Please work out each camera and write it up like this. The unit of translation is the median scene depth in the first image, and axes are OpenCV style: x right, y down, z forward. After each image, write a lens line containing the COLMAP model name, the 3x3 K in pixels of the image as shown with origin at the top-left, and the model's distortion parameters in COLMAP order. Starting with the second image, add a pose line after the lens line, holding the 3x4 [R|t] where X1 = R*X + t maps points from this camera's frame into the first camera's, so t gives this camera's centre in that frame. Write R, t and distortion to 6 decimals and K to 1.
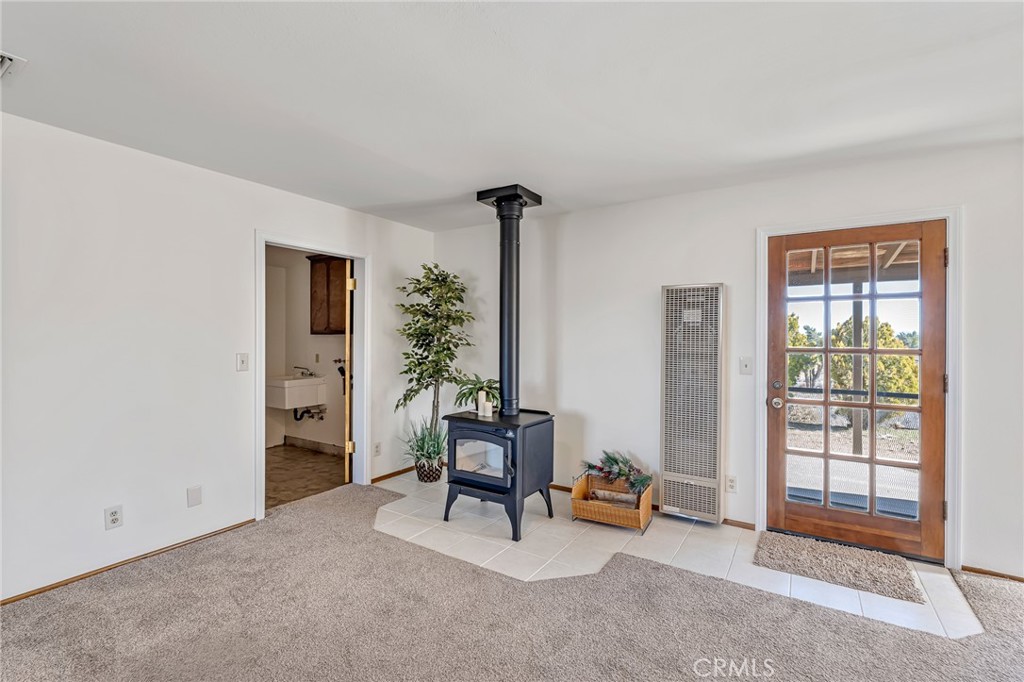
lens RADIAL K [[453.6, 0, 512.0], [0, 453.6, 341.0], [0, 0, 1]] dist [-0.002100, -0.000381]
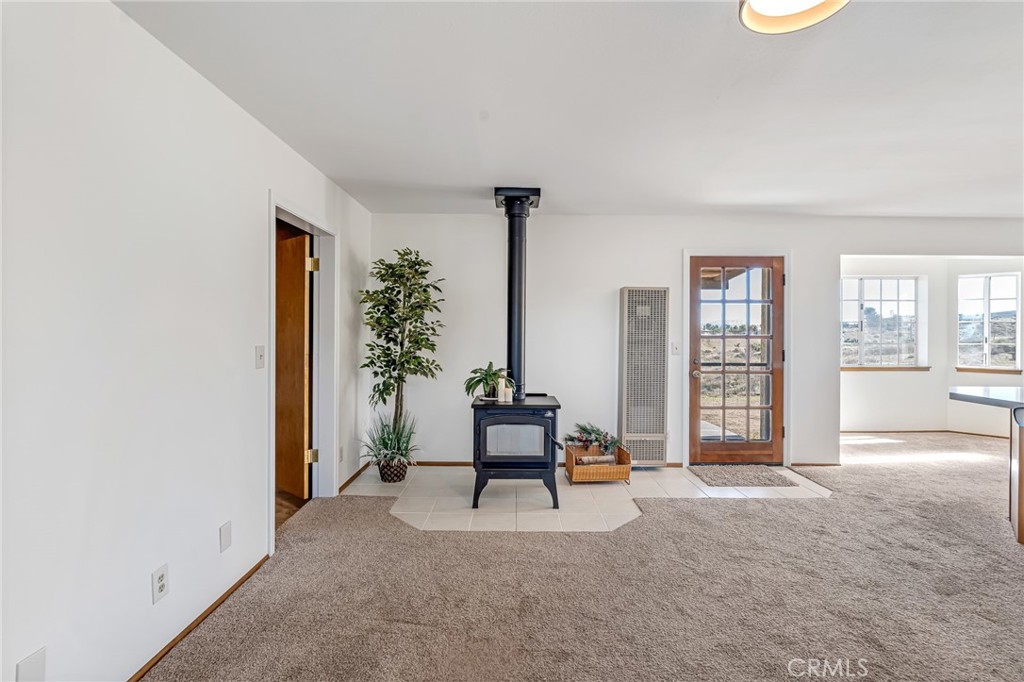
lens RADIAL K [[463.0, 0, 516.0], [0, 463.0, 330.7], [0, 0, 1]] dist [-0.000950, -0.000065]
pose [[0.841839, -0.001475, 0.539727, -0.633466], [0.002614, 0.999996, -0.001344, 0.001776], [-0.539723, 0.002543, 0.841839, 0.081188]]
